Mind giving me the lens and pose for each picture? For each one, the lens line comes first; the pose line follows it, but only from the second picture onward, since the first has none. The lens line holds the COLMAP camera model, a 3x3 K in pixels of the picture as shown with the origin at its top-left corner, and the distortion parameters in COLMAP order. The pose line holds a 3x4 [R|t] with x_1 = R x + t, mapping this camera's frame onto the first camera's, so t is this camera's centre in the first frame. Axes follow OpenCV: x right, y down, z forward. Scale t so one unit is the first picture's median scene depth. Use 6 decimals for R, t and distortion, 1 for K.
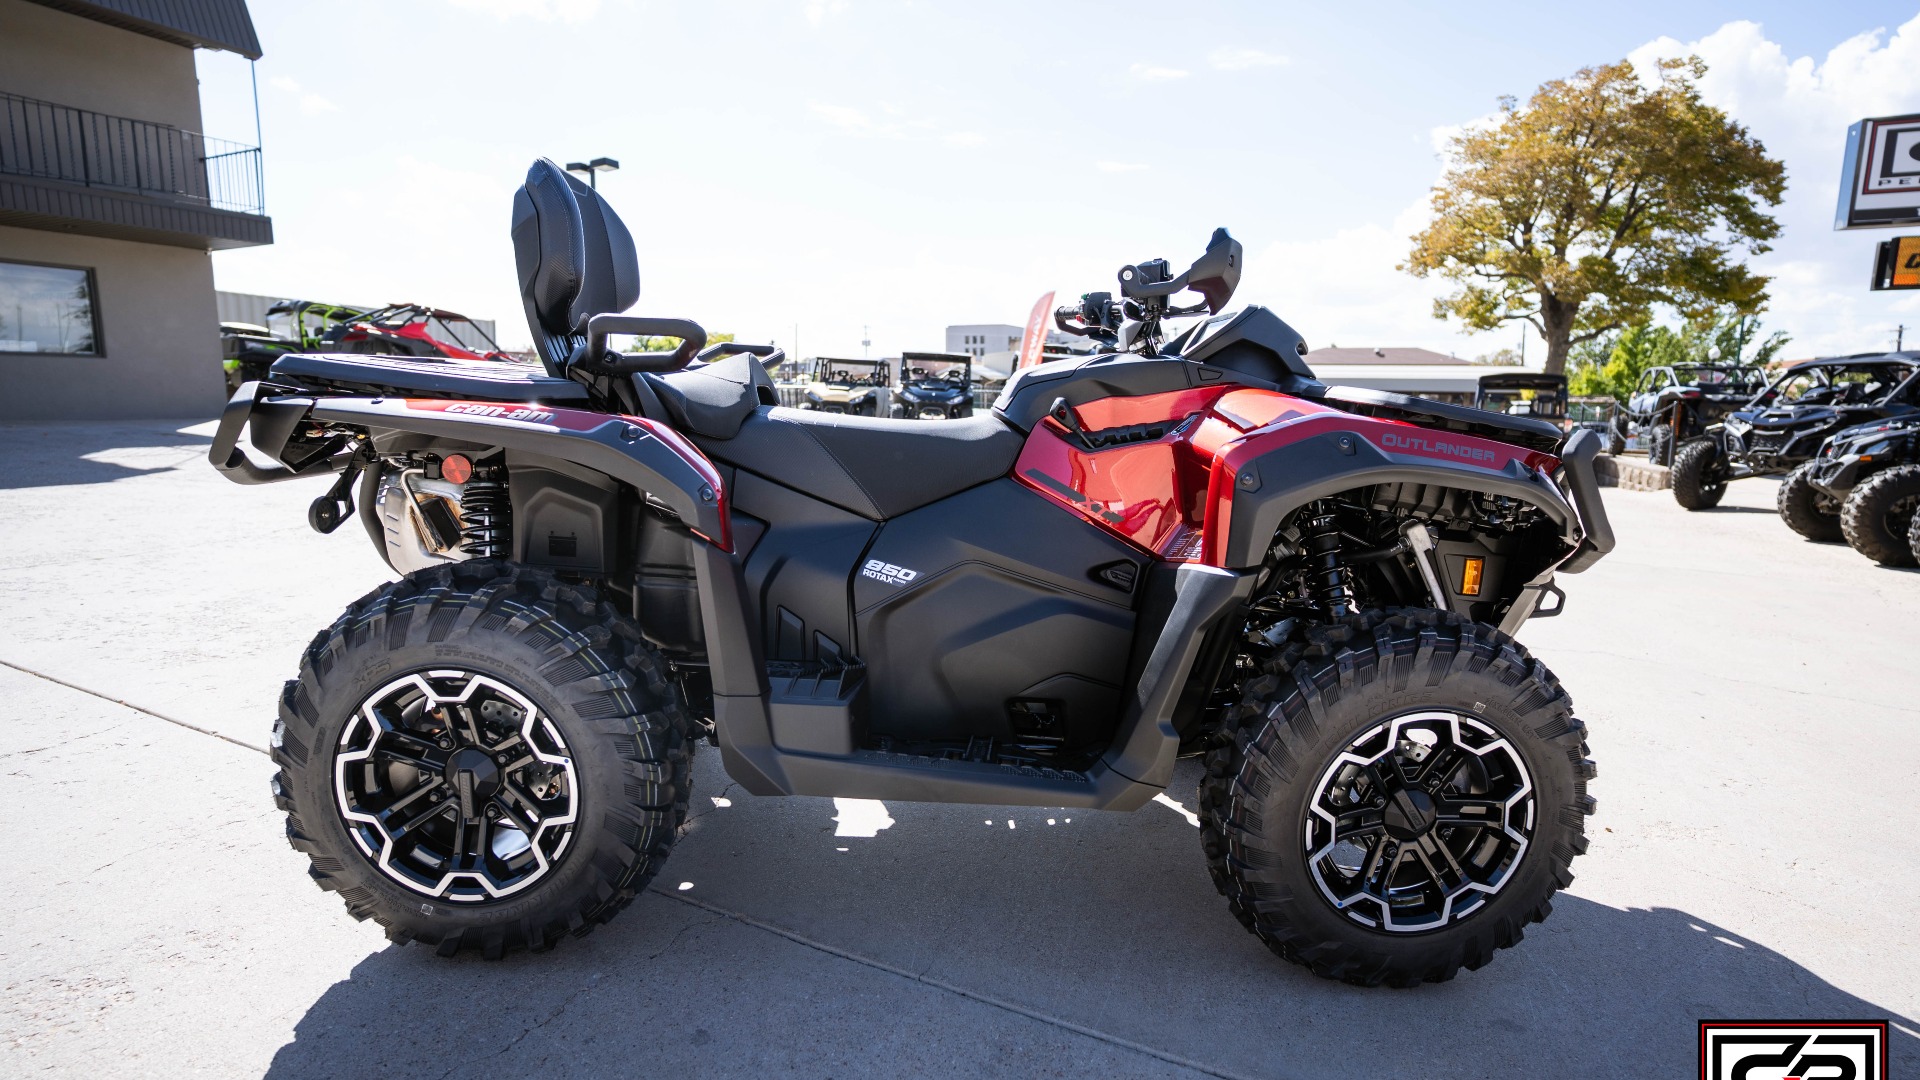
lens RADIAL K [[942.5, 0, 953.9], [0, 942.5, 503.9], [0, 0, 1]] dist [-0.079865, 0.040793]
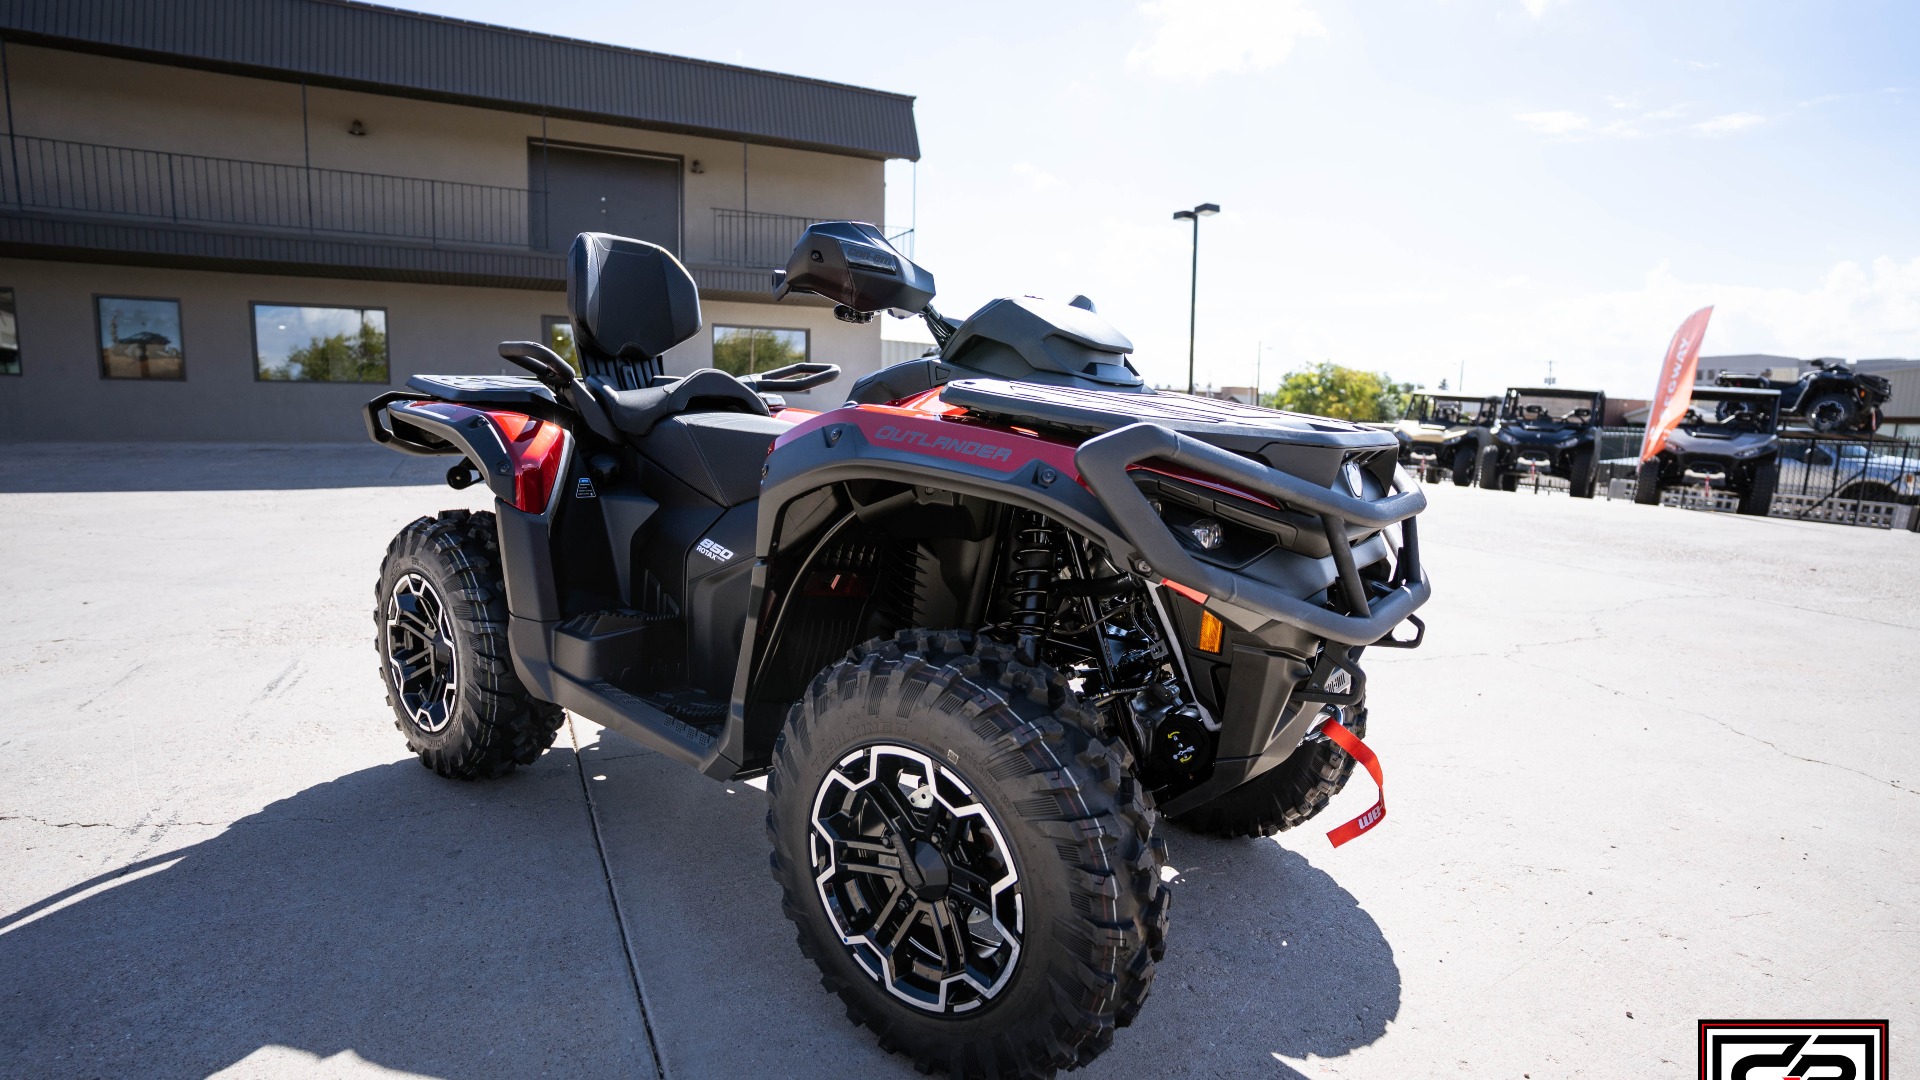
lens RADIAL K [[942.5, 0, 953.9], [0, 942.5, 503.9], [0, 0, 1]] dist [-0.079865, 0.040793]
pose [[0.786131, 0.059657, -0.615173, 0.867761], [-0.085140, 0.996294, -0.012184, 0.003828], [0.612167, 0.061954, 0.788298, 0.258702]]
